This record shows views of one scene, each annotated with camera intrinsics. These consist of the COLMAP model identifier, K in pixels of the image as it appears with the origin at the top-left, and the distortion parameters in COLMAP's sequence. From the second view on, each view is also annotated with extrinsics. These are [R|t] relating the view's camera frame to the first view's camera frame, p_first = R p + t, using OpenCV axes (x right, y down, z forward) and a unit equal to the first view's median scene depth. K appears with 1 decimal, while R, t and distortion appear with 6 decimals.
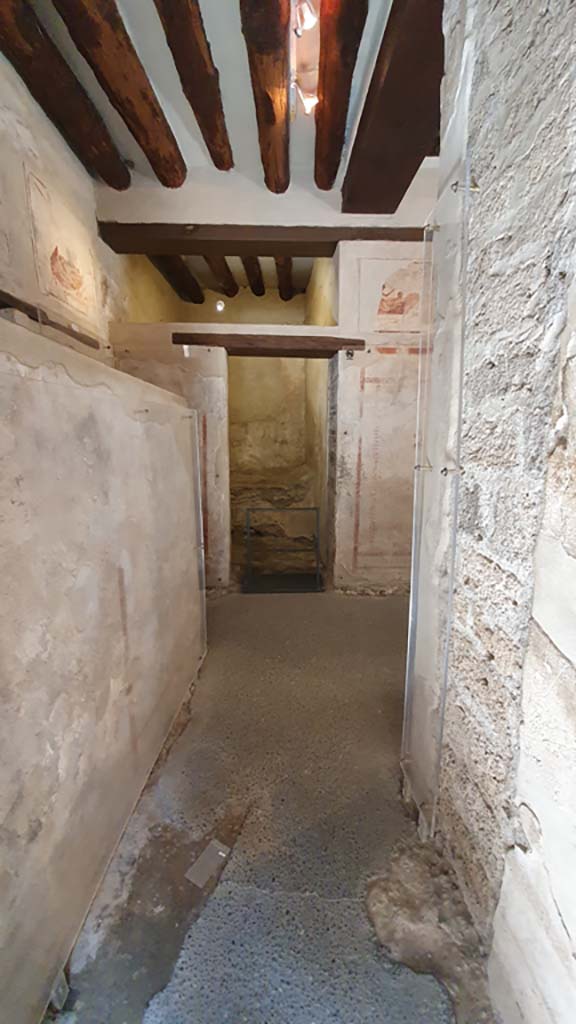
lens RADIAL K [[402.0, 0, 292.8], [0, 402.0, 510.6], [0, 0, 1]] dist [-0.005676, -0.000422]
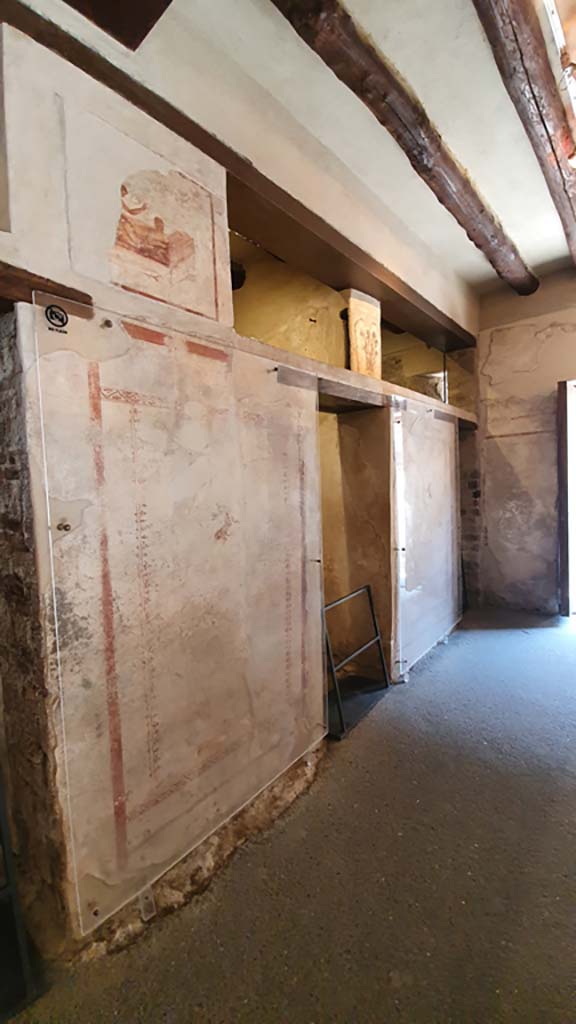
lens RADIAL K [[402.0, 0, 288.7], [0, 402.0, 506.9], [0, 0, 1]] dist [-0.005676, -0.000422]
pose [[0.673815, -0.073974, 0.735188, 0.002197], [0.160828, 0.985804, -0.048211, -0.161164], [-0.721185, 0.150724, 0.676147, 0.603346]]
